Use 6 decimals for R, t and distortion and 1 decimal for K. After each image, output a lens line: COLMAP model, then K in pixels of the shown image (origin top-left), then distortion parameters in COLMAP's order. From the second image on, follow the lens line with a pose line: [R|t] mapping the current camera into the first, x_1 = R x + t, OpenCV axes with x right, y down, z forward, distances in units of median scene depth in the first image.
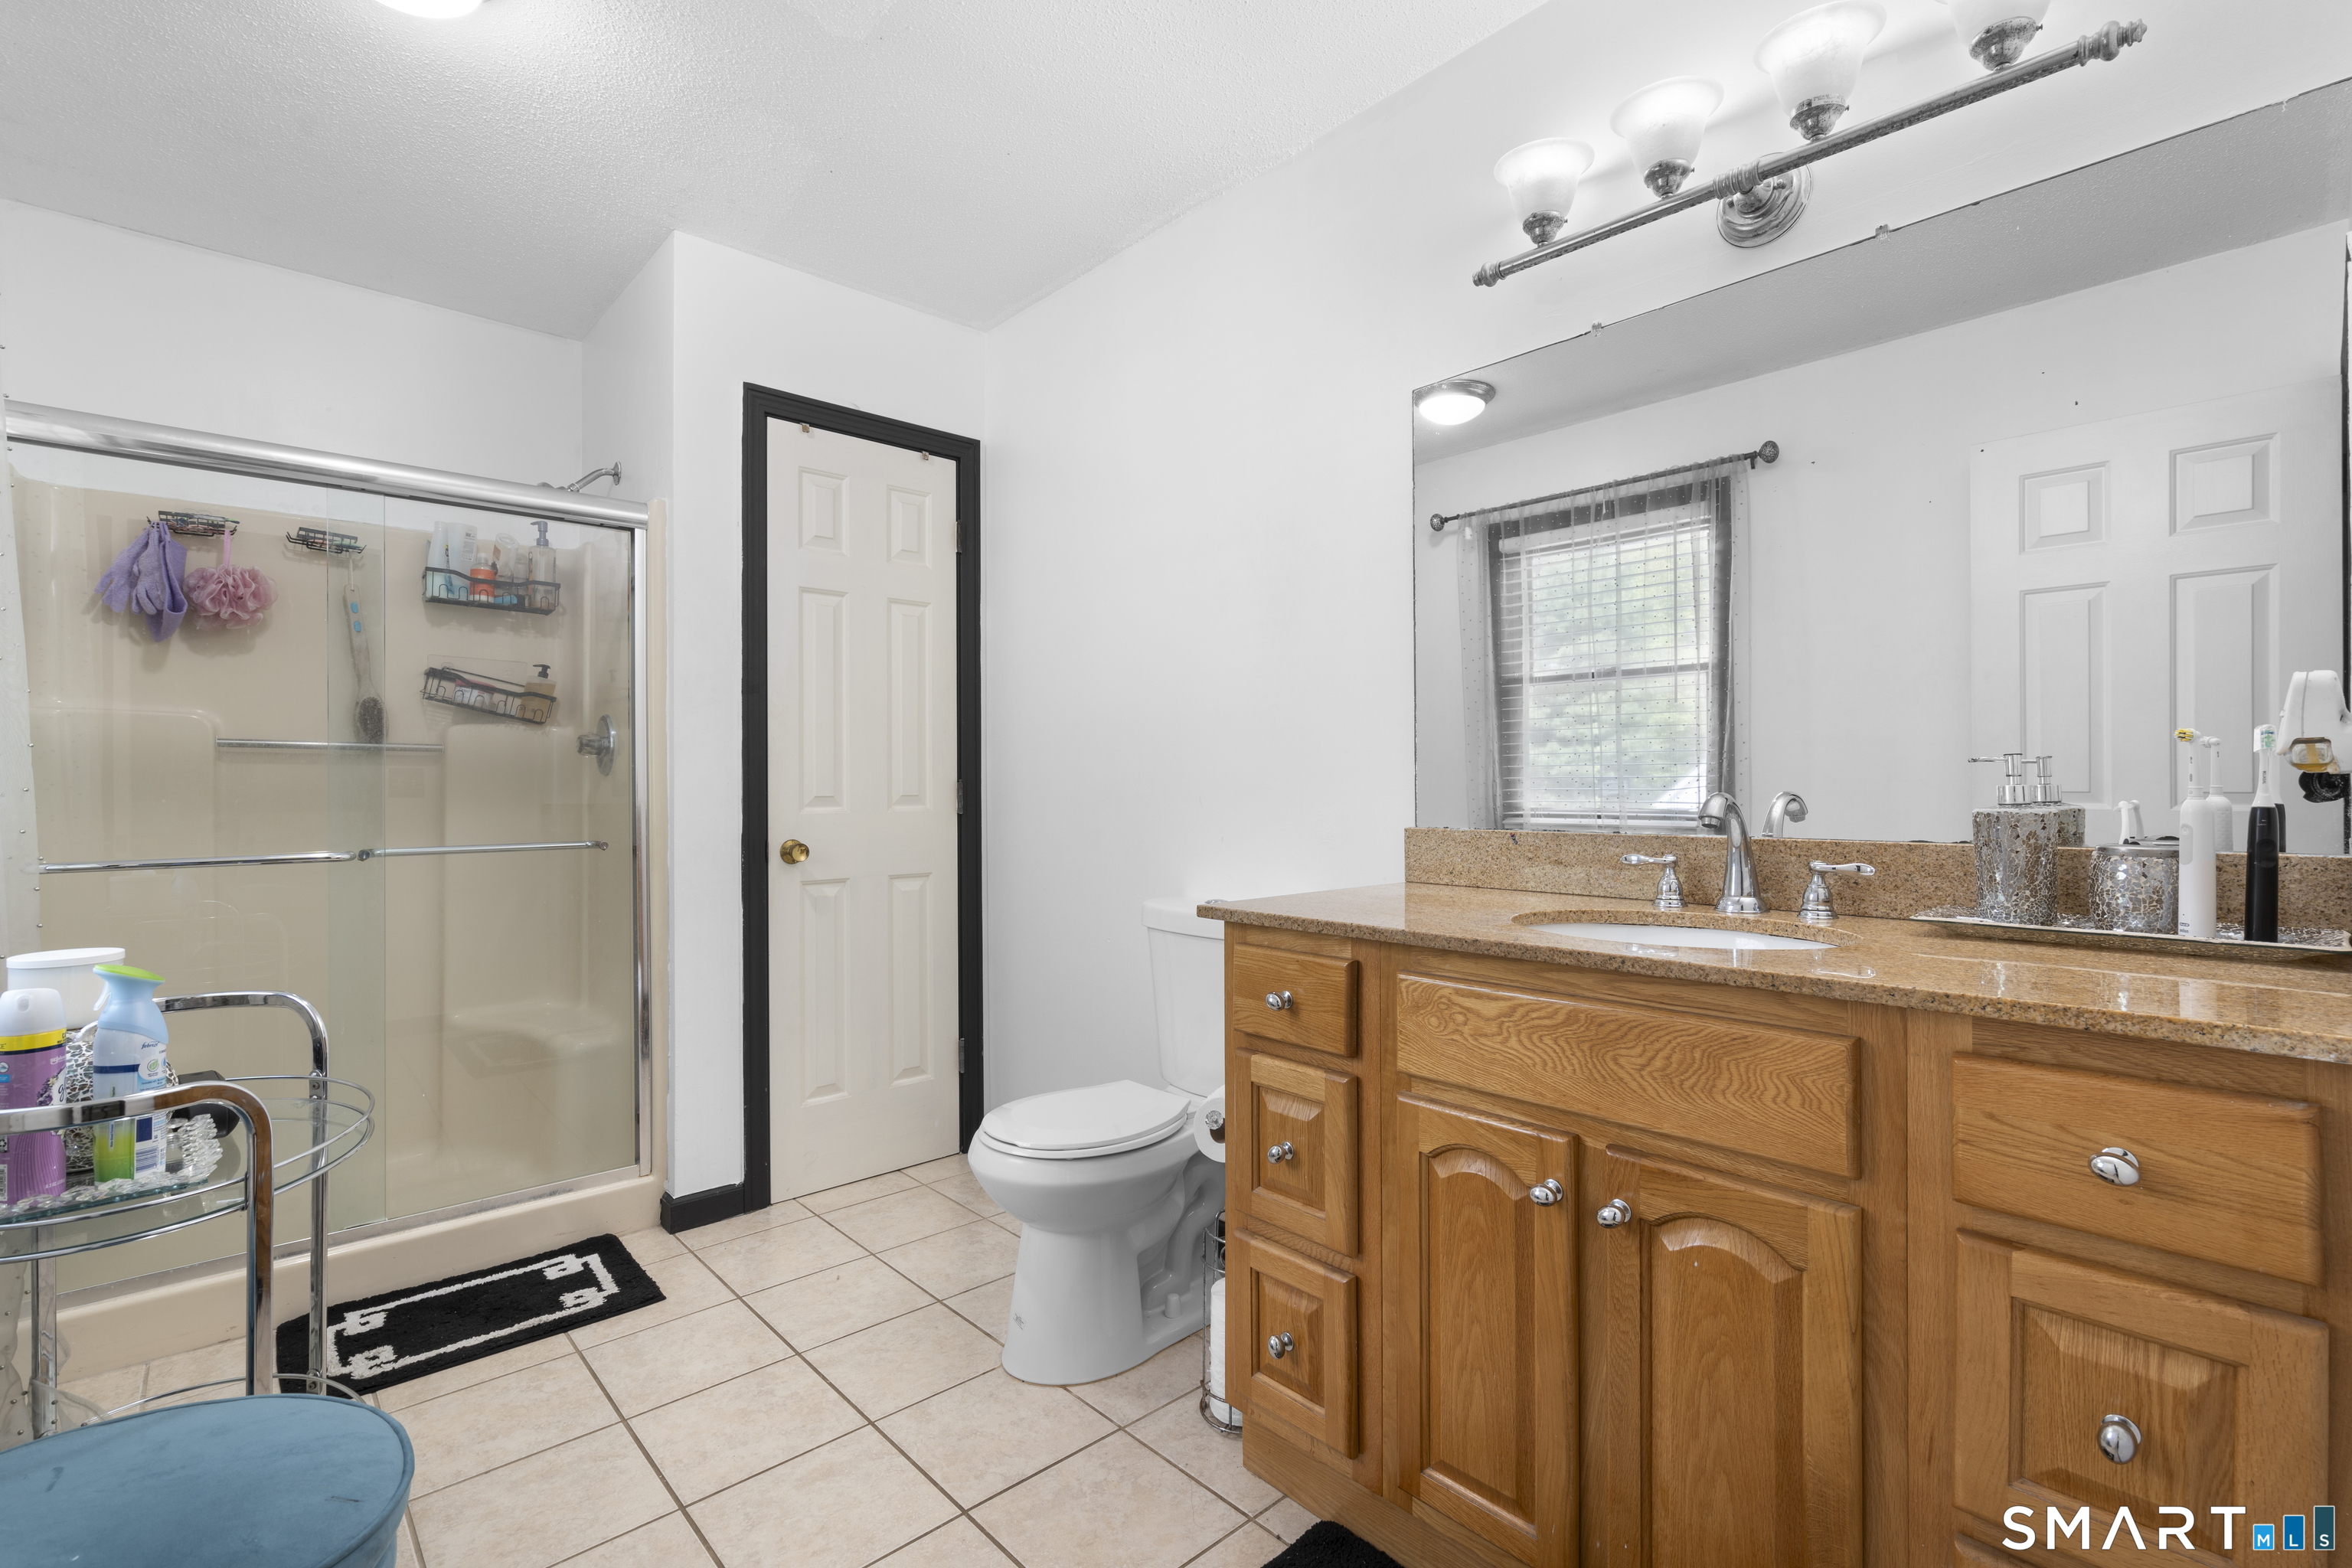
lens RADIAL K [[1063.4, 0, 1180.3], [0, 1063.4, 791.0], [0, 0, 1]] dist [-0.001460, 0.000338]
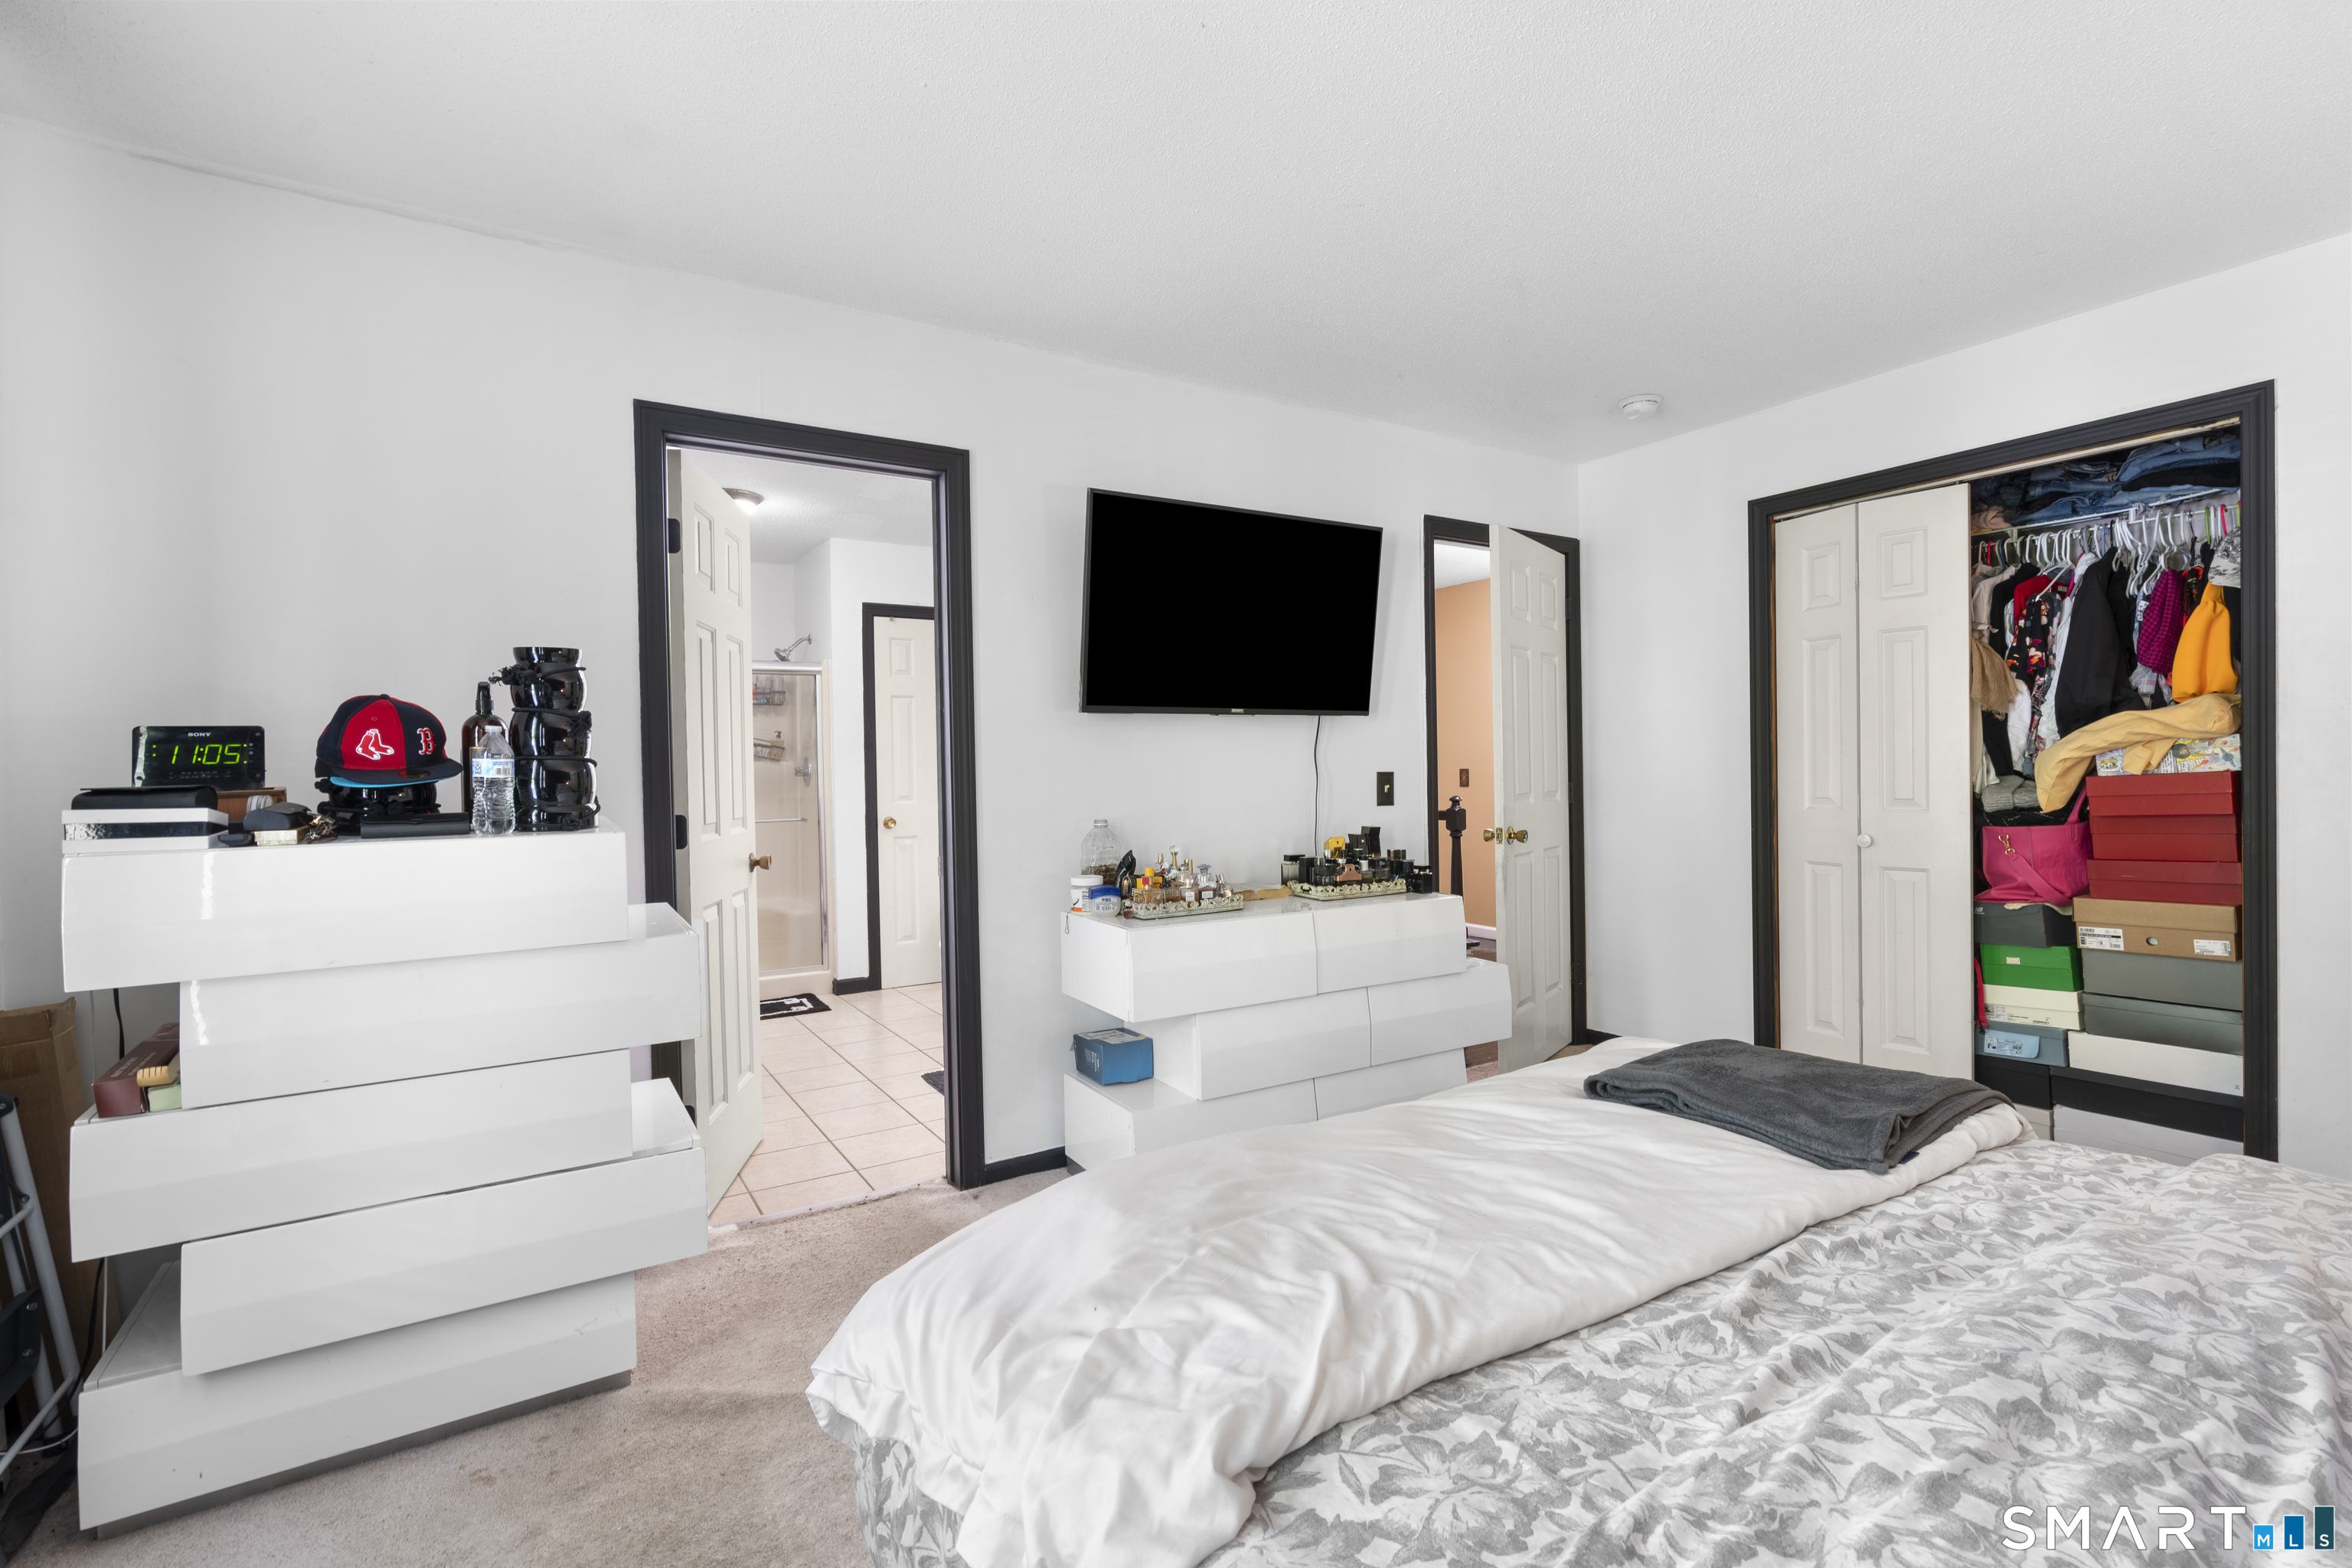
lens RADIAL K [[1063.4, 0, 1173.9], [0, 1063.4, 781.2], [0, 0, 1]] dist [-0.001460, 0.000338]
pose [[0.983328, -0.010703, -0.181528, 0.573623], [0.013391, 0.999818, 0.013592, -0.046169], [0.181349, -0.015796, 0.983292, -0.966841]]
